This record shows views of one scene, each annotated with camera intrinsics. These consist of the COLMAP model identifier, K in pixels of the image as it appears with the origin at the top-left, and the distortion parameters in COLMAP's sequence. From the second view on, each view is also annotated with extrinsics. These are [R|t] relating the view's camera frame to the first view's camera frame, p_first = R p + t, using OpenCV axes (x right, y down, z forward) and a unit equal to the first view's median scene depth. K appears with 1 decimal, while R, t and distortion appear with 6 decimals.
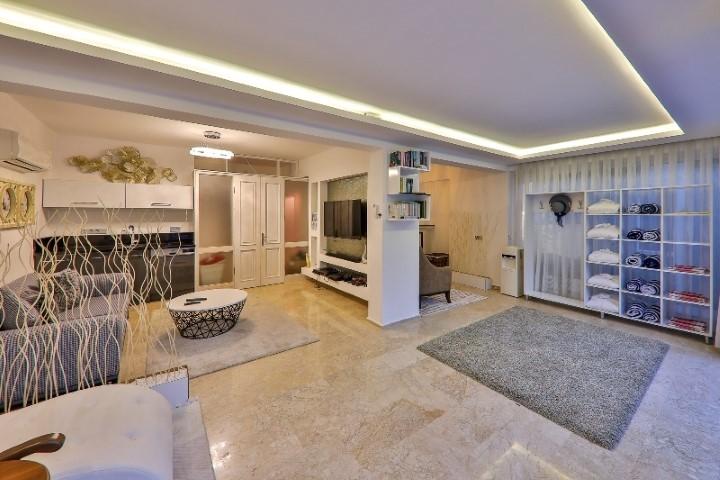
lens RADIAL K [[281.3, 0, 361.2], [0, 281.3, 215.3], [0, 0, 1]] dist [0.014082, -0.000131]
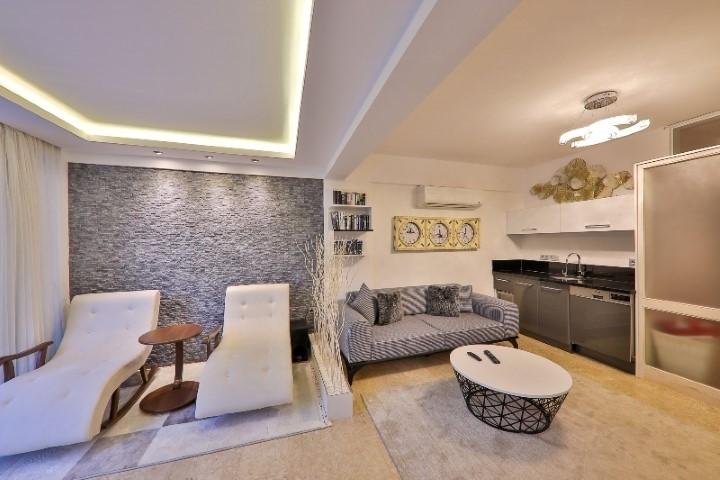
lens RADIAL K [[266.9, 0, 360.9], [0, 266.9, 240.9], [0, 0, 1]] dist [-0.000213, -0.000305]
pose [[-0.322099, 0.000096, -0.946706, 0.129123], [0.001756, 0.999998, -0.000497, -0.001126], [0.946704, -0.001823, -0.322099, 0.648978]]
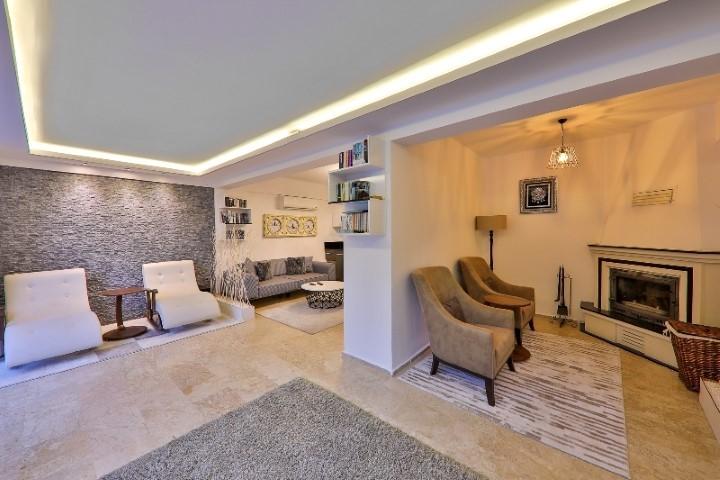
lens RADIAL K [[274.4, 0, 364.4], [0, 274.4, 236.0], [0, 0, 1]] dist [0.002358, -0.000159]
pose [[0.238039, 0.014820, -0.971143, 0.684974], [0.008478, 0.999814, 0.017335, 0.006258], [0.971219, -0.012360, 0.237869, 0.632135]]
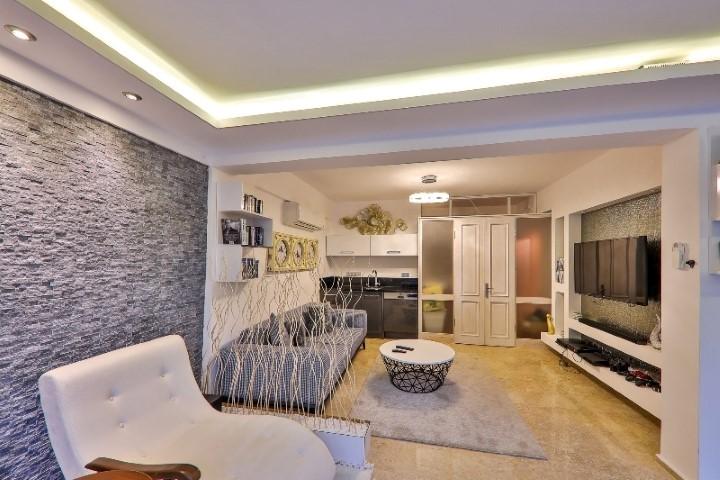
lens RADIAL K [[280.4, 0, 365.4], [0, 280.4, 256.1], [0, 0, 1]] dist [-0.000967, -0.000375]
pose [[0.675104, -0.010152, -0.737653, 0.031279], [-0.005916, 0.999799, -0.019174, -0.000244], [0.737699, 0.017309, 0.674908, 0.174157]]
